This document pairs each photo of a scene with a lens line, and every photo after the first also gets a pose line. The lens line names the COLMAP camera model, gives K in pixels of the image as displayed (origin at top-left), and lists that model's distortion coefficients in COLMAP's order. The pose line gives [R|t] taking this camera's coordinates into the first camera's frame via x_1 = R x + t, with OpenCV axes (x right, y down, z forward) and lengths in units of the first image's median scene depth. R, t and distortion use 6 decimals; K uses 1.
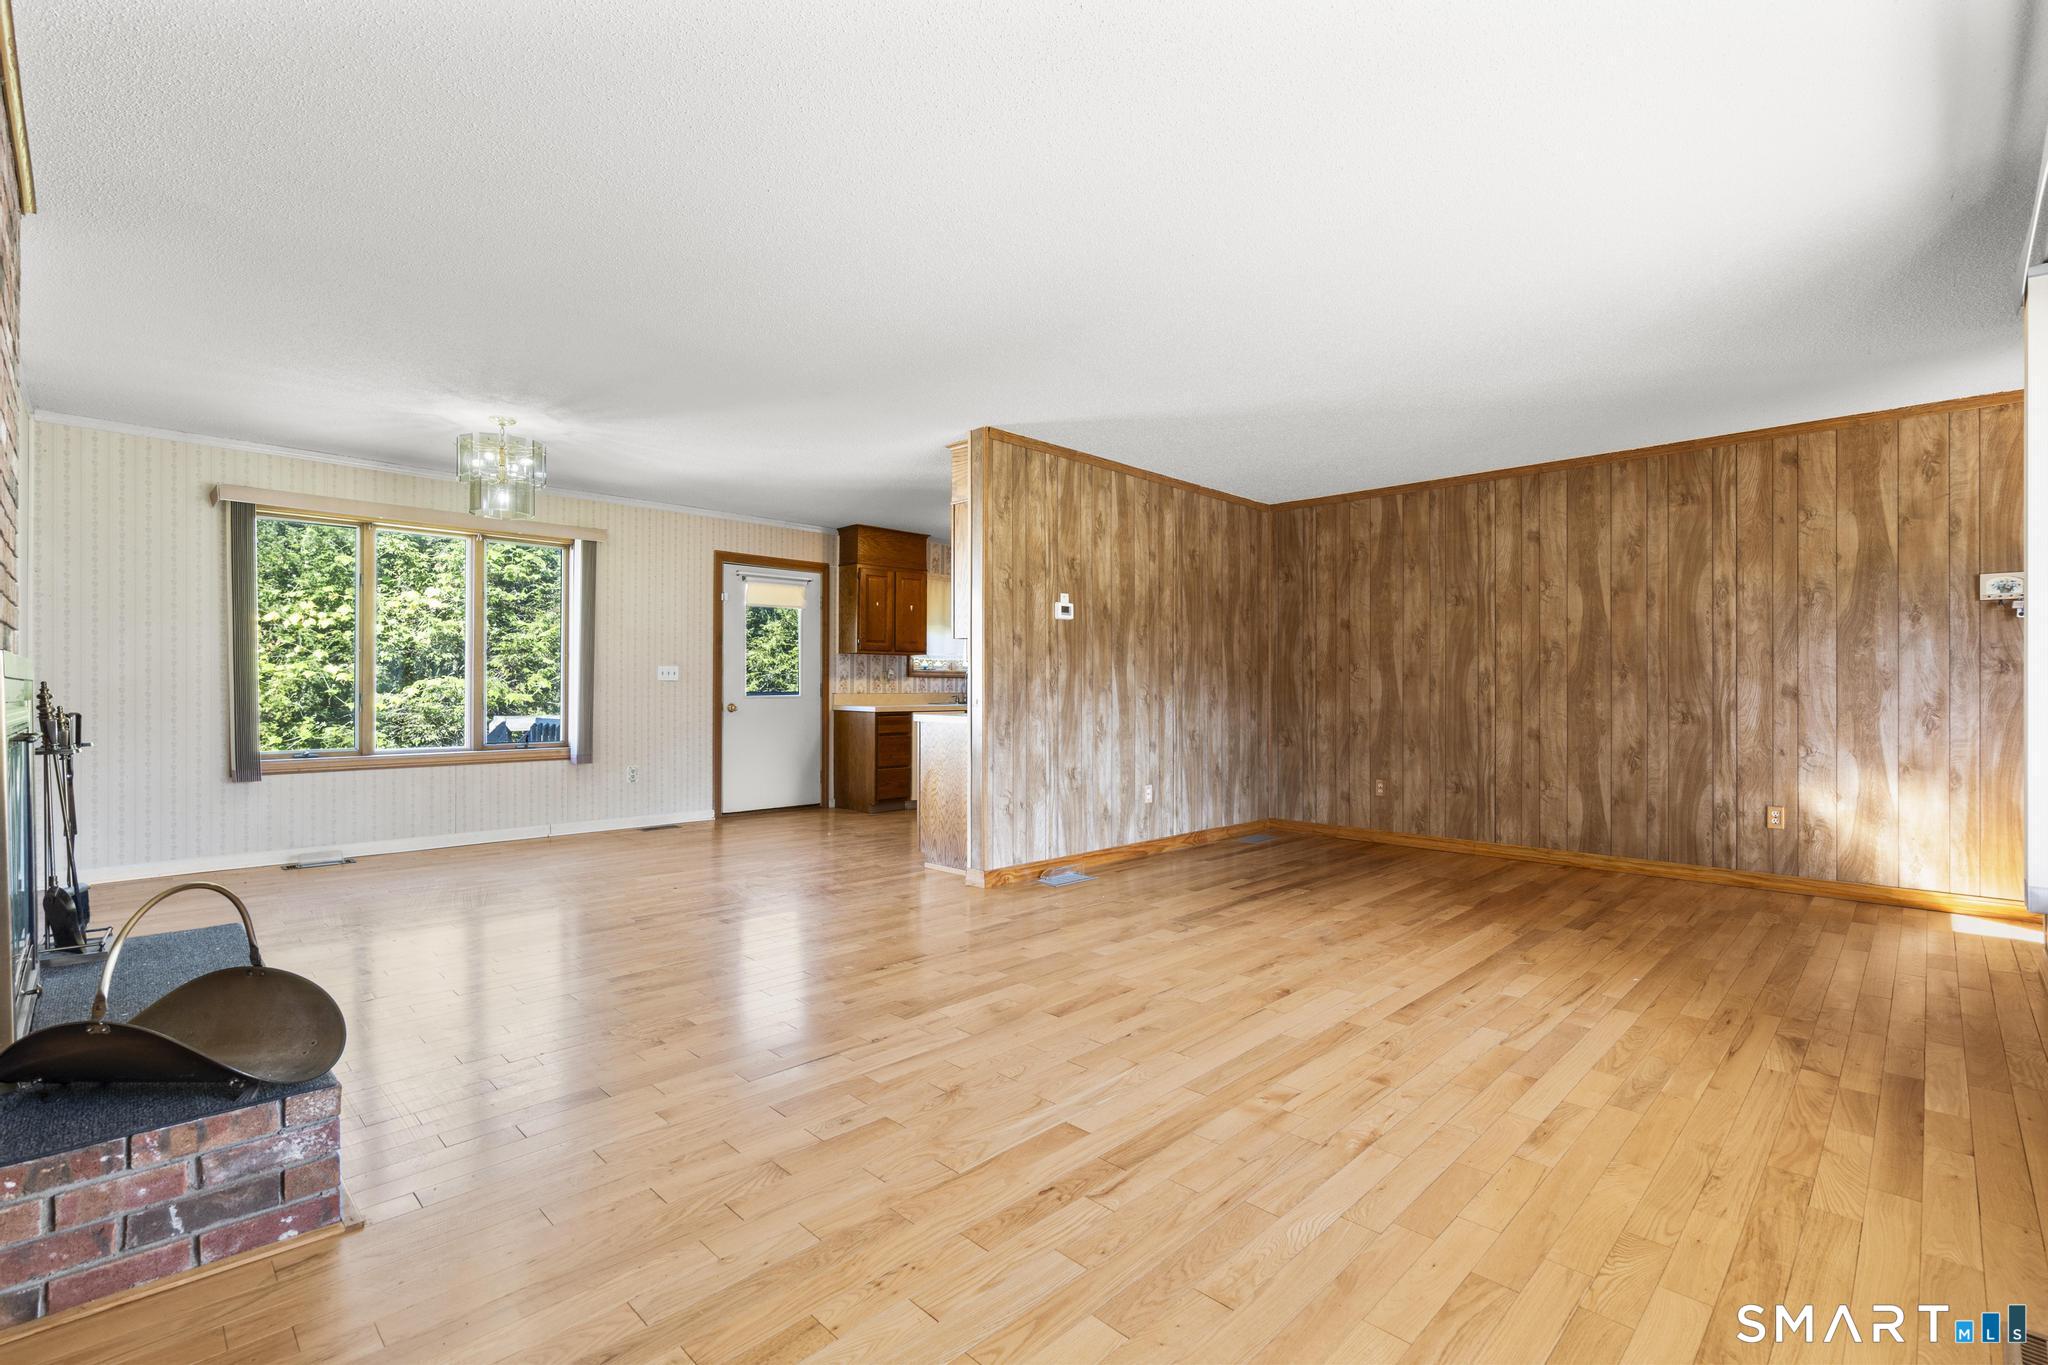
lens RADIAL K [[920.5, 0, 1027.0], [0, 920.5, 689.4], [0, 0, 1]] dist [-0.009473, 0.004454]
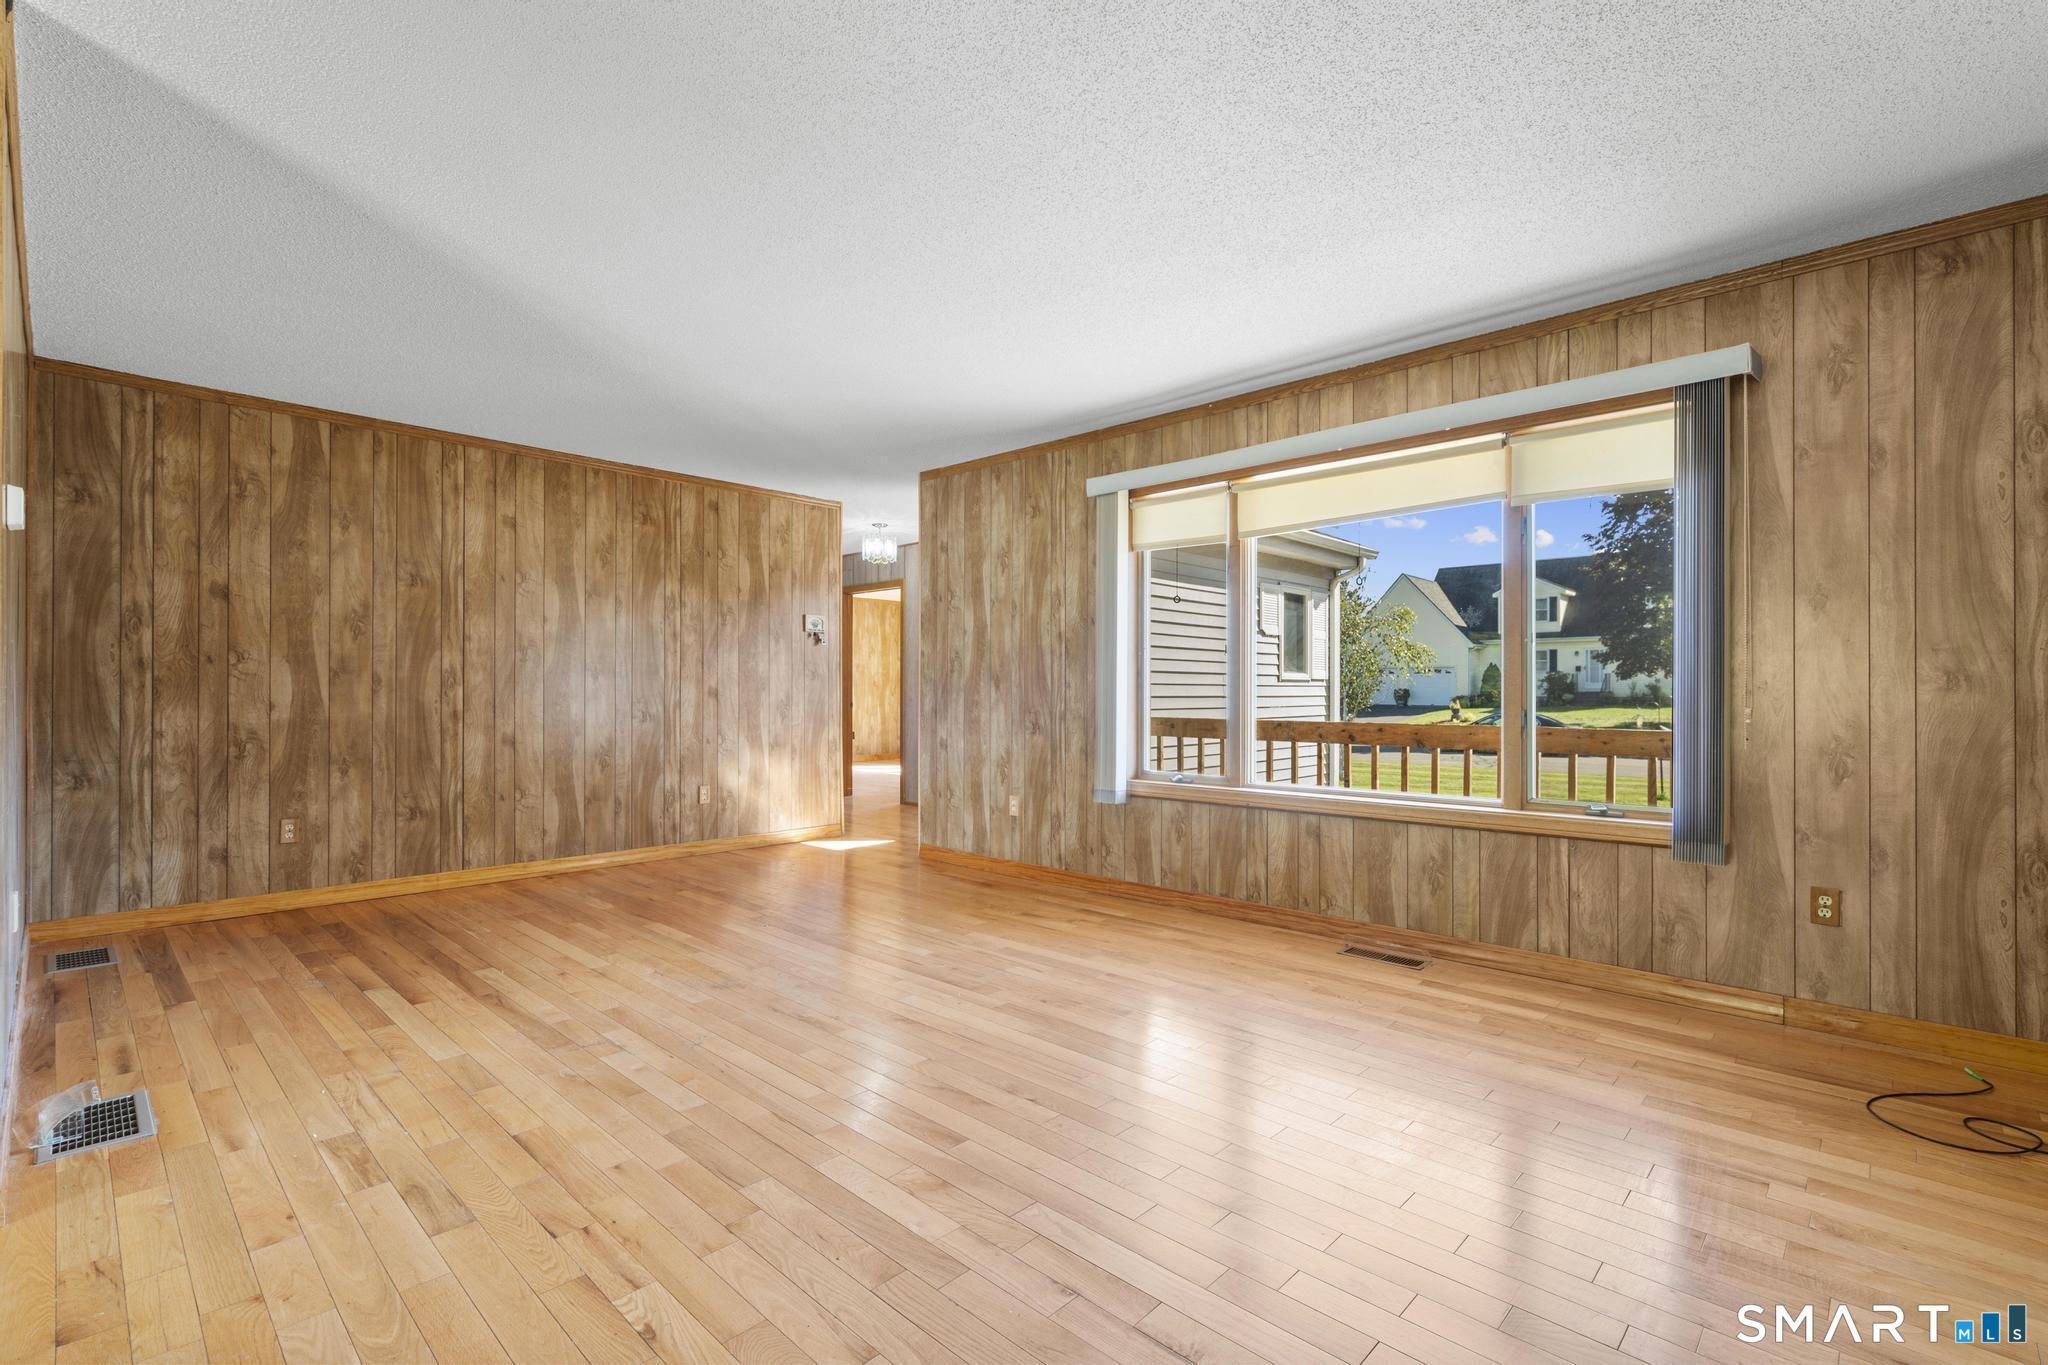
lens RADIAL K [[920.5, 0, 1030.3], [0, 920.5, 688.0], [0, 0, 1]] dist [-0.009473, 0.004454]
pose [[-0.025262, 0.001060, 0.999680, -0.379088], [-0.002331, 0.999997, -0.001119, -0.002699], [-0.999678, -0.002359, -0.025259, 0.522890]]
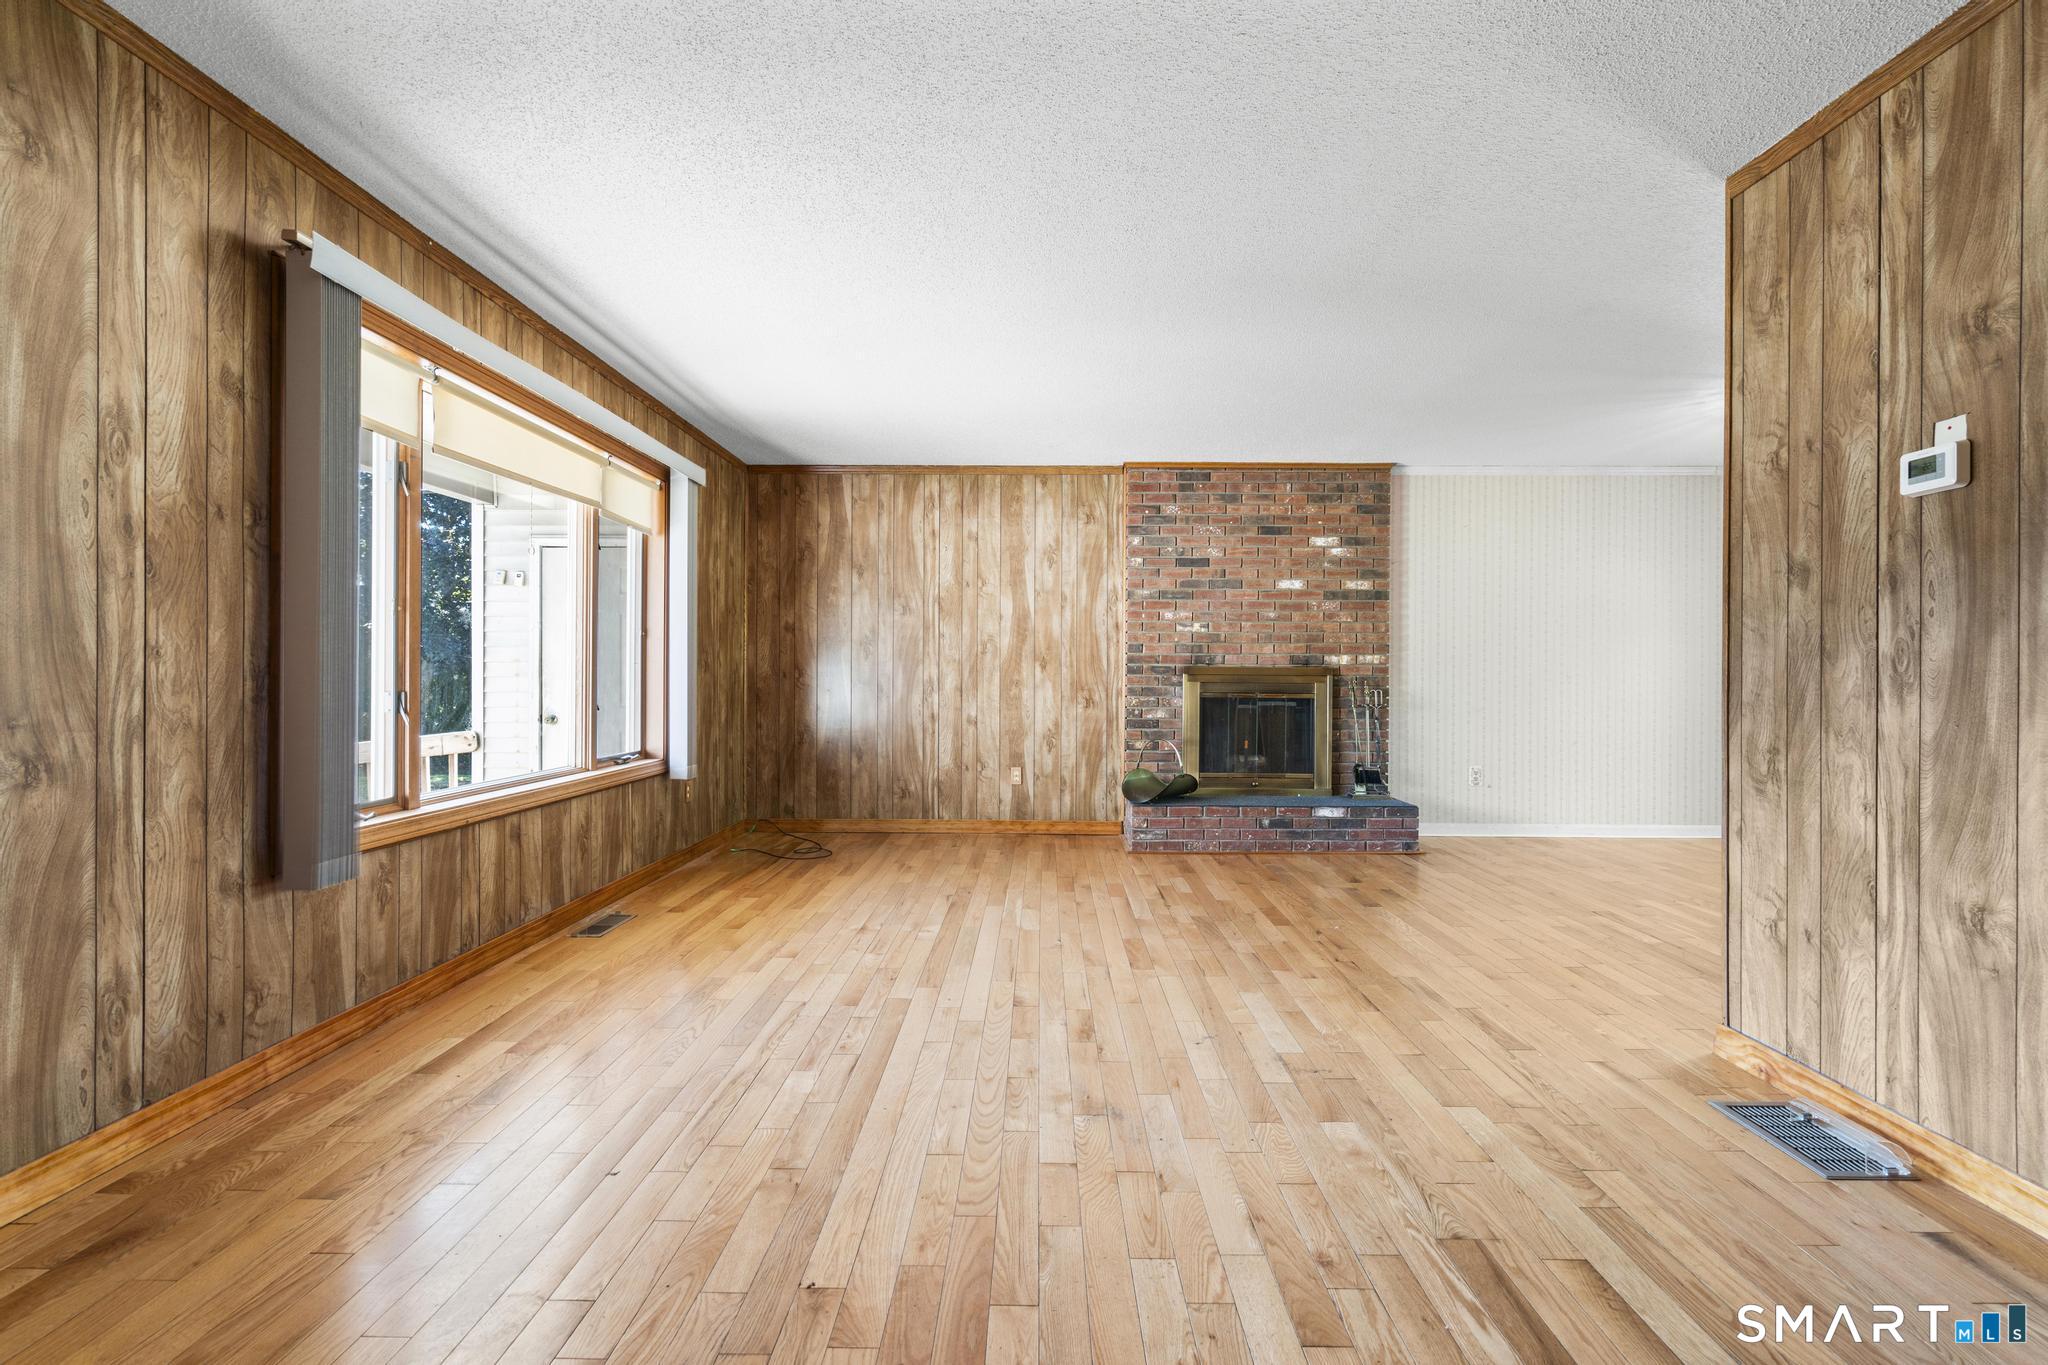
lens RADIAL K [[920.5, 0, 1031.8], [0, 920.5, 679.0], [0, 0, 1]] dist [-0.009473, 0.004454]
pose [[-0.719615, -0.004877, -0.694356, 0.536945], [-0.007236, 0.999974, 0.000475, 0.001855], [0.694336, 0.005366, -0.719631, 0.977288]]
